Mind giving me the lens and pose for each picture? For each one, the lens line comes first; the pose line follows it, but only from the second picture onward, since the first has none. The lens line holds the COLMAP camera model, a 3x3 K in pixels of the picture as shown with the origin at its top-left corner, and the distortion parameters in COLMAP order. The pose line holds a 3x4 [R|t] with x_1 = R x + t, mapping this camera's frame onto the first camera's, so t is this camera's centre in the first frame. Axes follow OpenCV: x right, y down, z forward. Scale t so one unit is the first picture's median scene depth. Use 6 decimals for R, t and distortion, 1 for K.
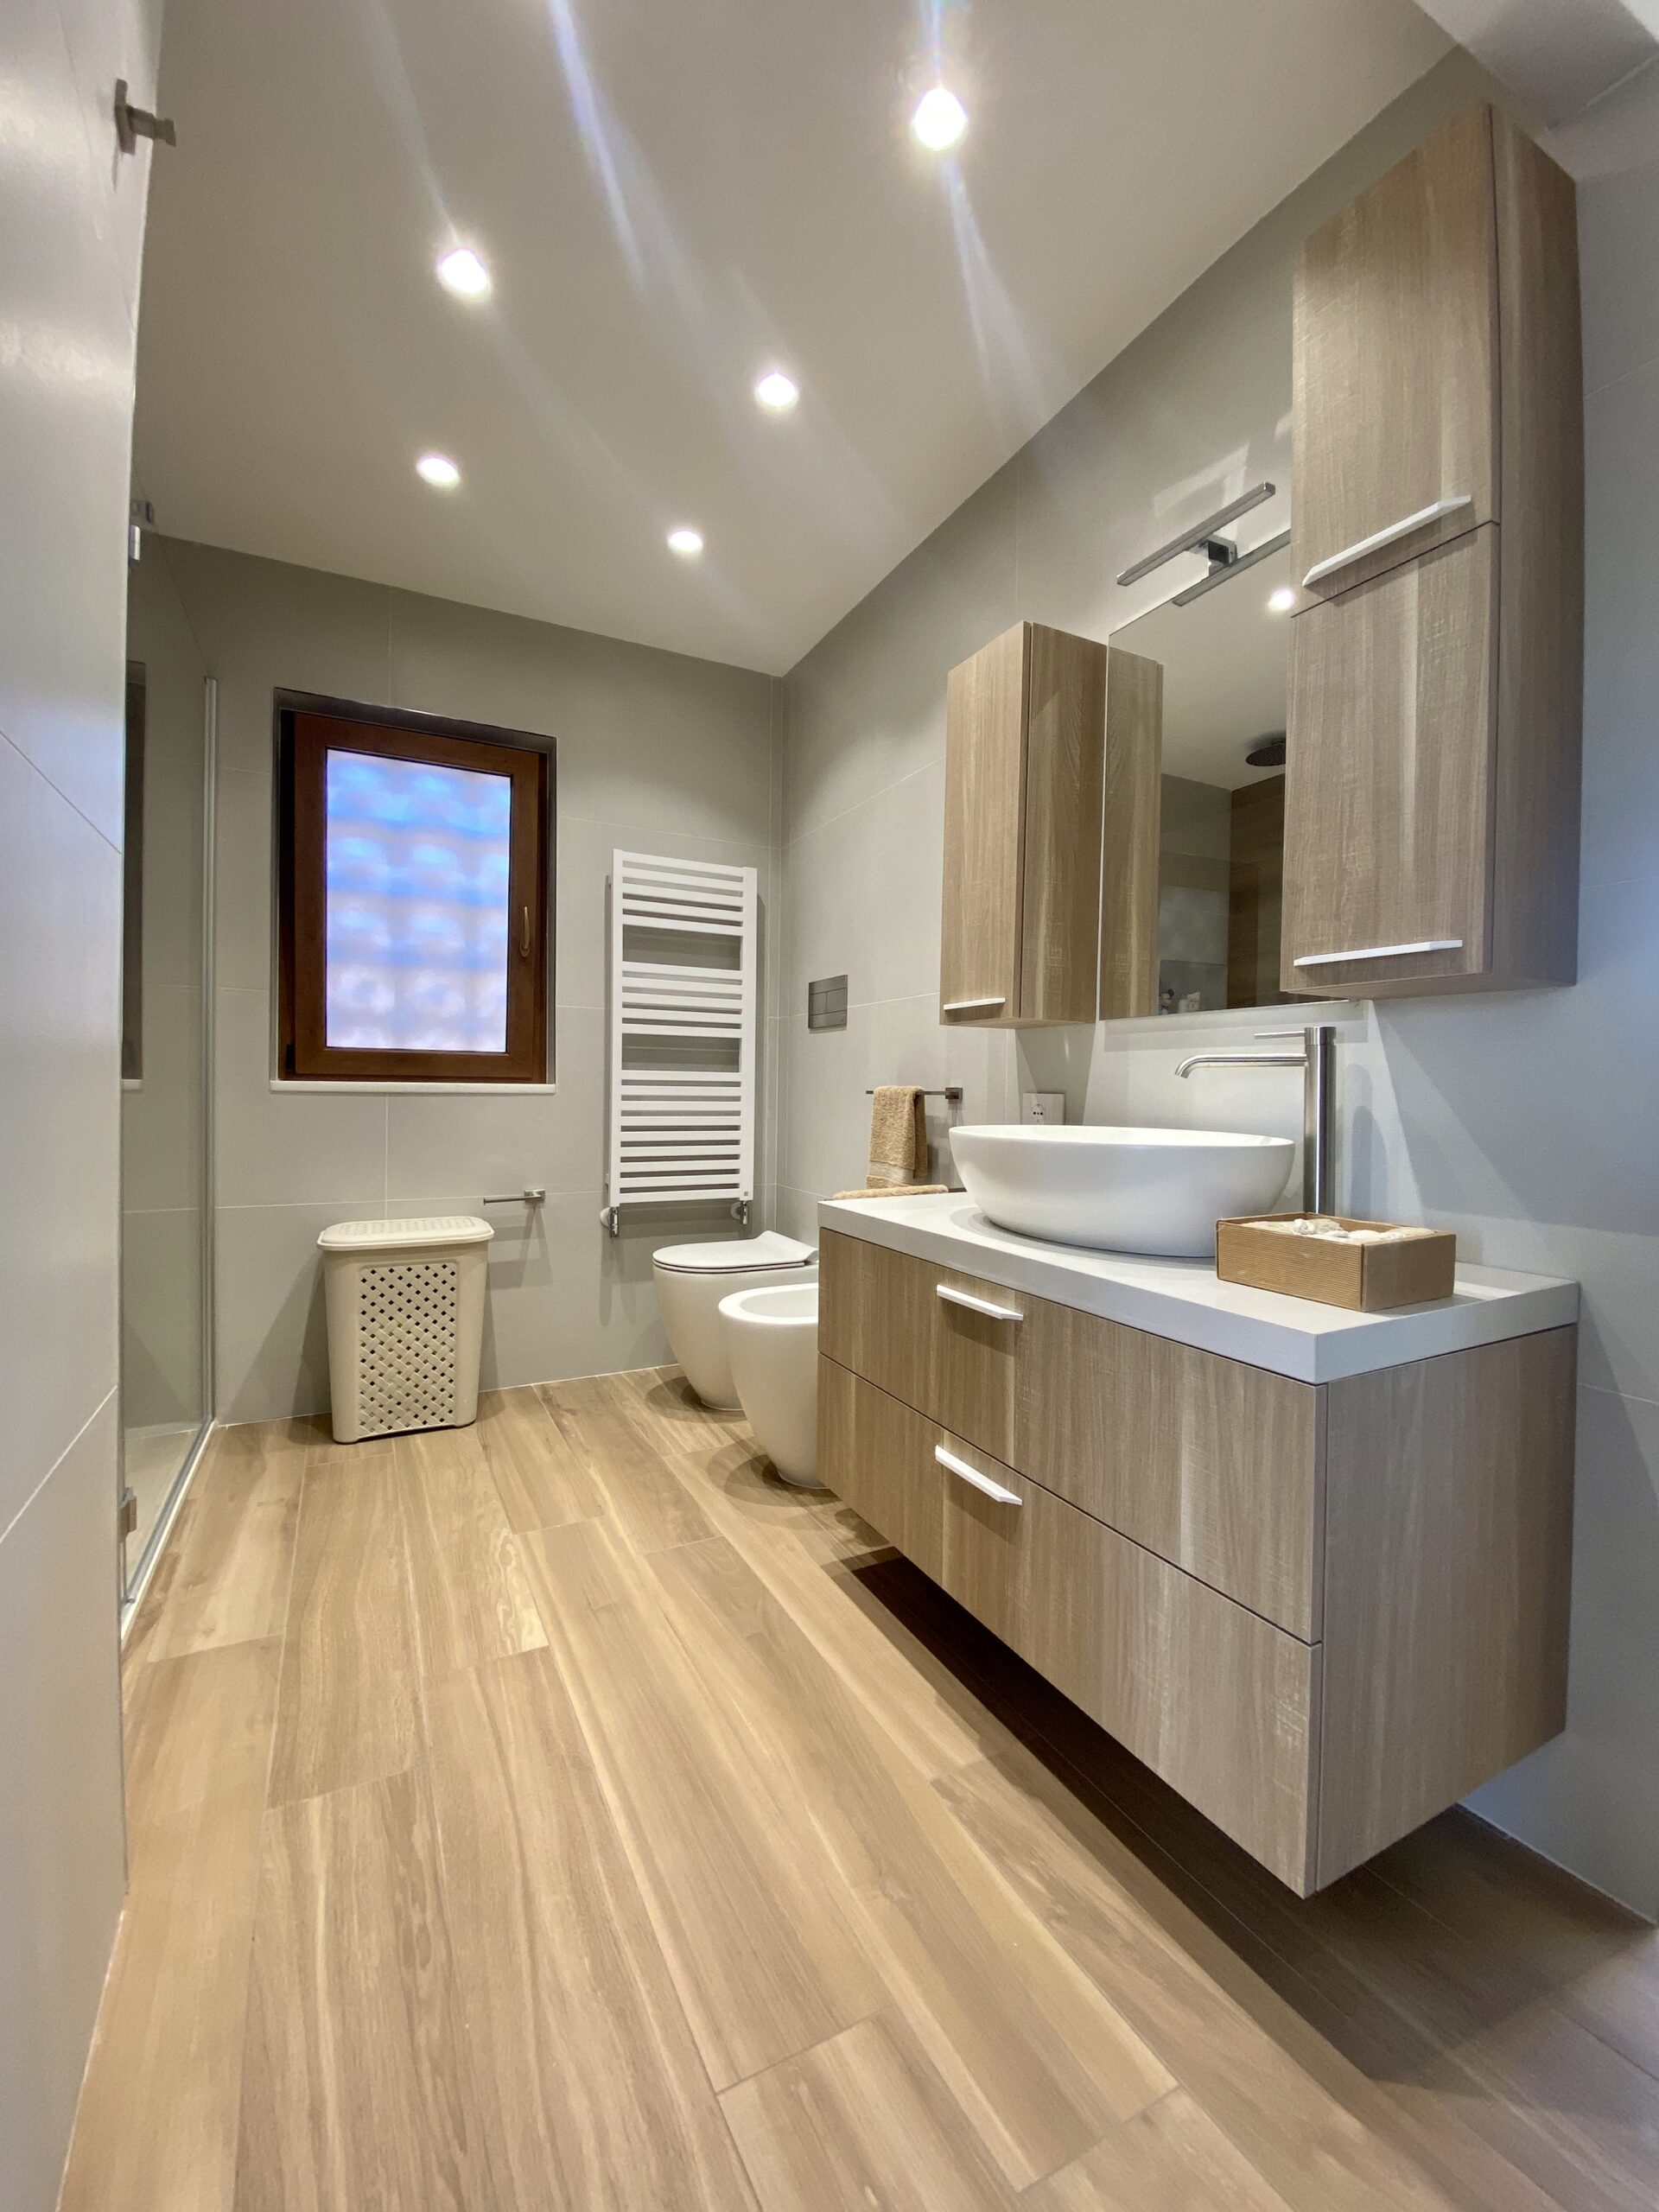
lens RADIAL K [[896.1, 0, 827.6], [0, 896.1, 1096.9], [0, 0, 1]] dist [0.040569, -0.025508]
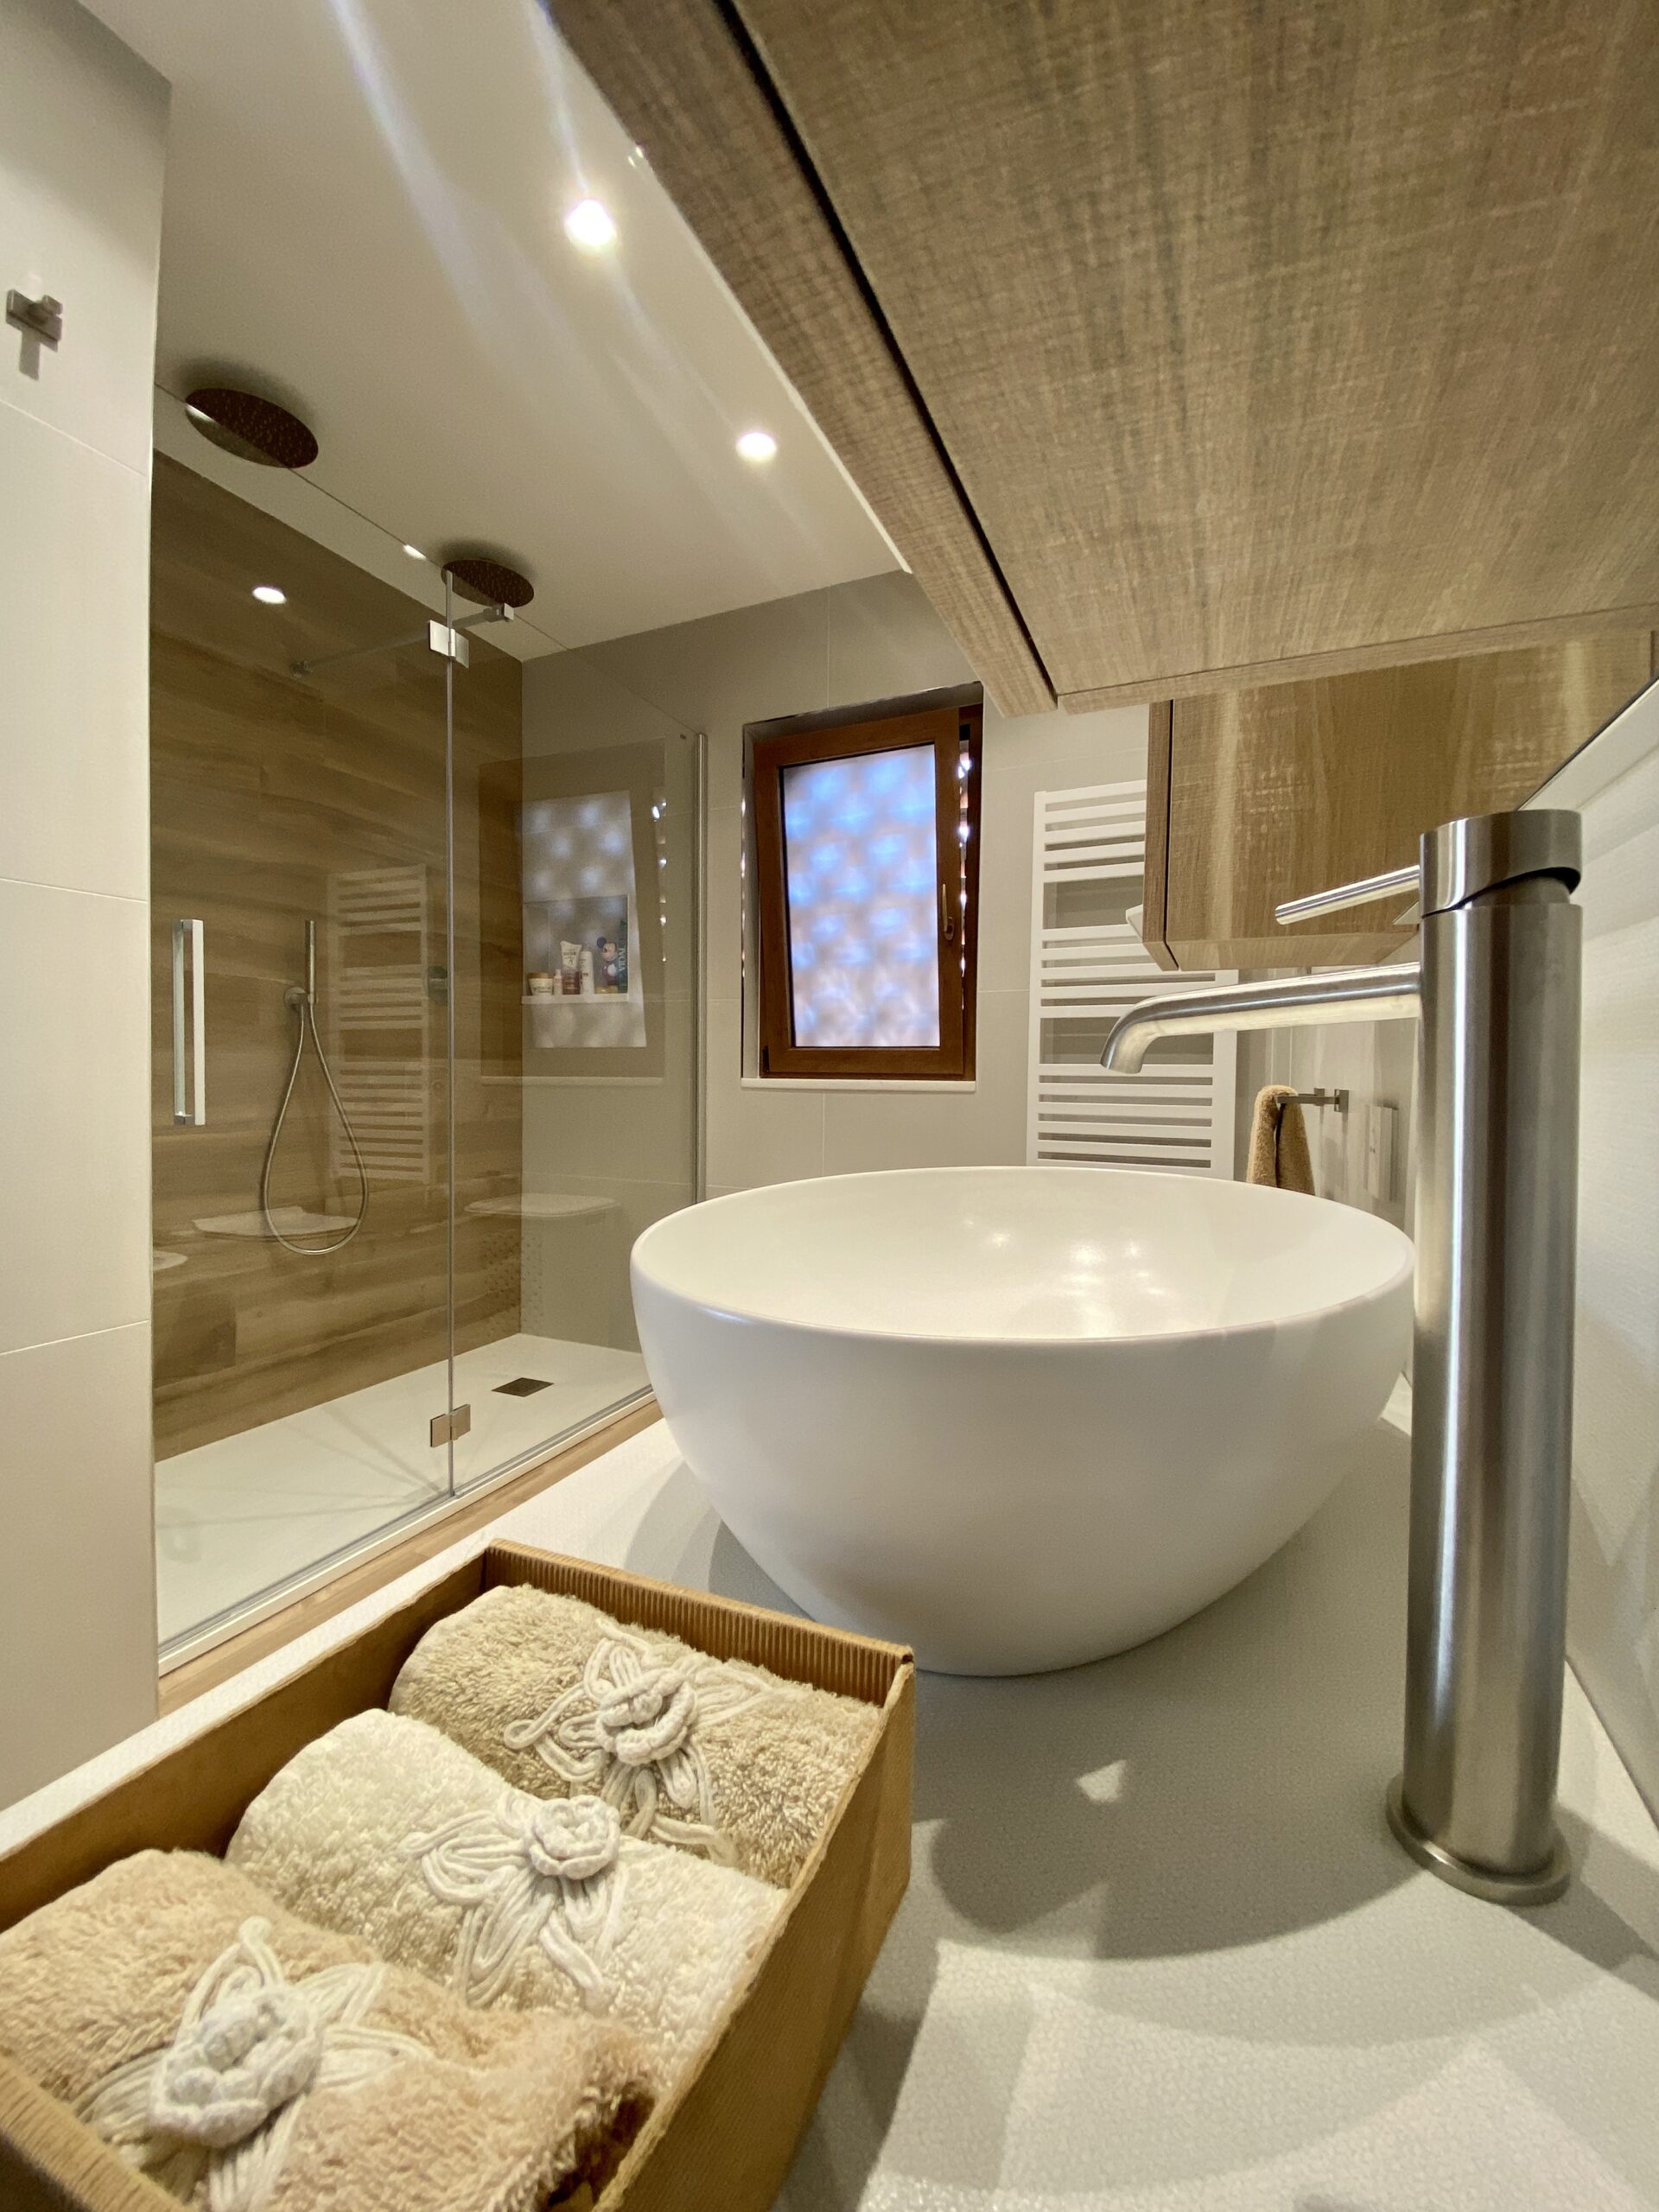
lens RADIAL K [[880.3, 0, 861.0], [0, 880.3, 1111.6], [0, 0, 1]] dist [0.013215, -0.000177]
pose [[0.637894, 0.027622, -0.769628, 0.349852], [-0.007350, 0.999529, 0.029782, -0.011315], [0.770089, -0.013341, 0.637797, 0.448155]]
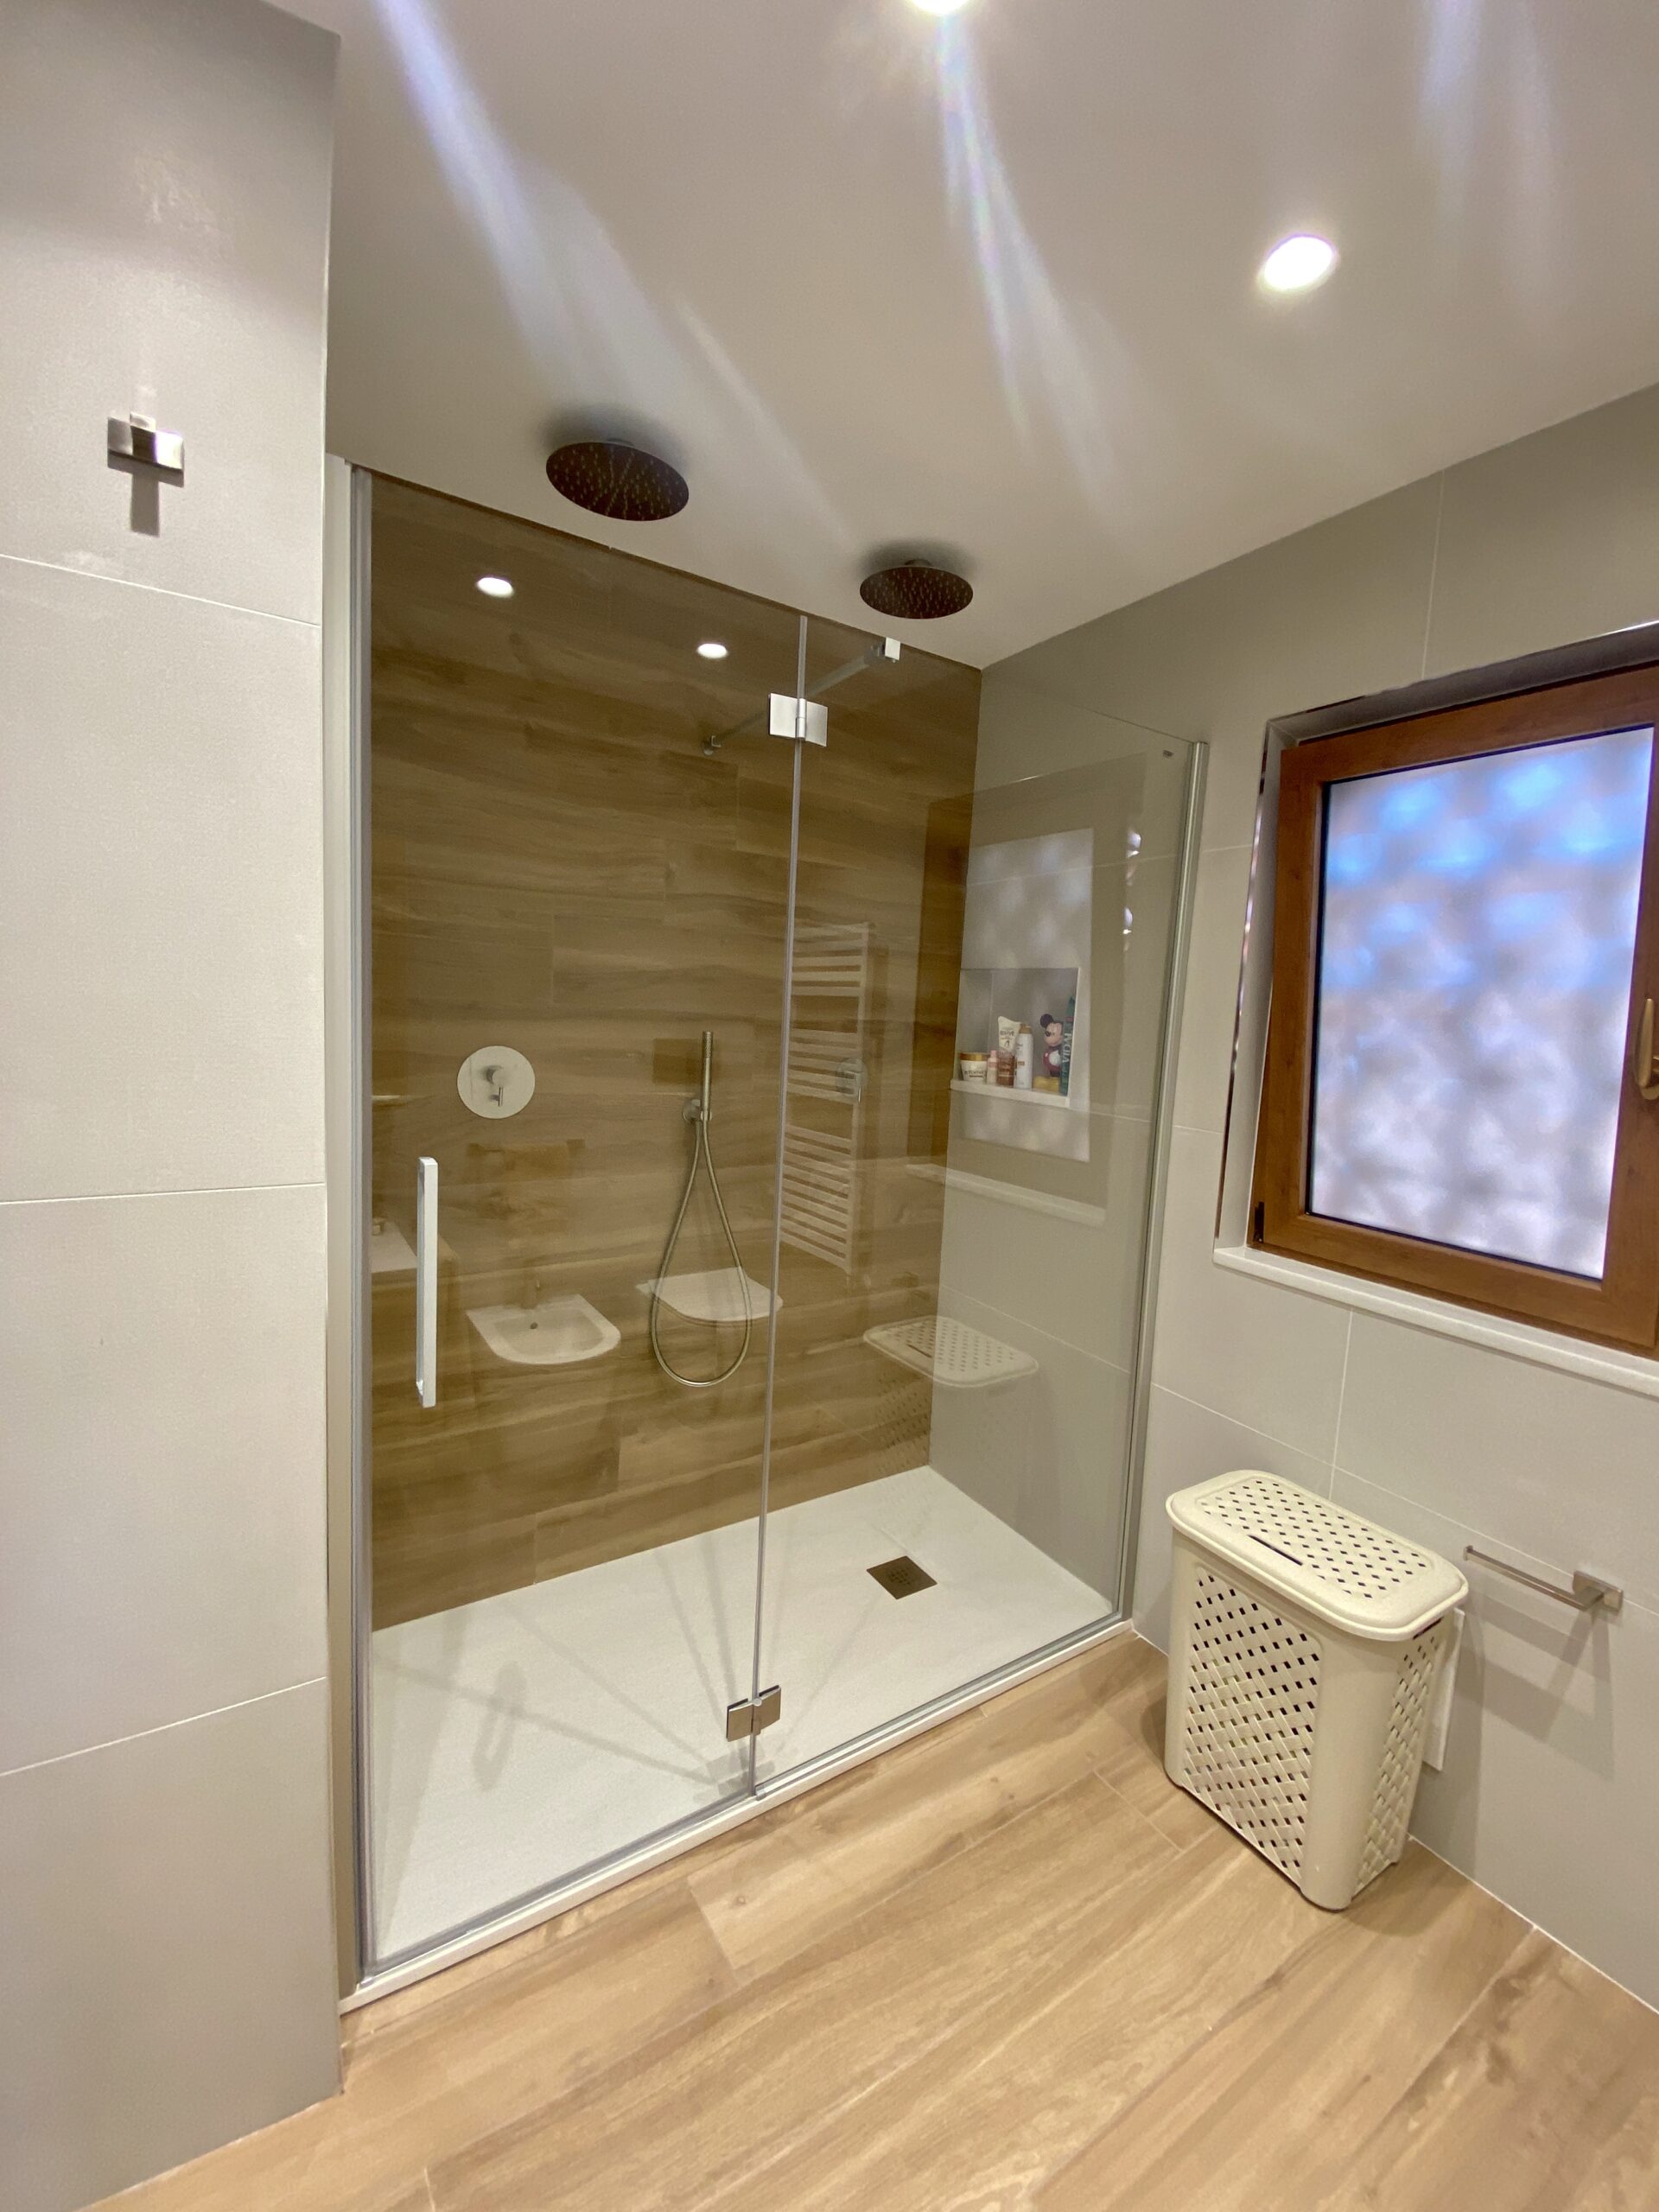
lens RADIAL K [[890.6, 0, 825.7], [0, 890.6, 1099.6], [0, 0, 1]] dist [0.000410, -0.012579]
pose [[0.089129, 0.092655, -0.991701, 0.096643], [-0.055802, 0.994564, 0.087908, -0.206303], [0.994456, 0.047504, 0.093815, 0.643407]]
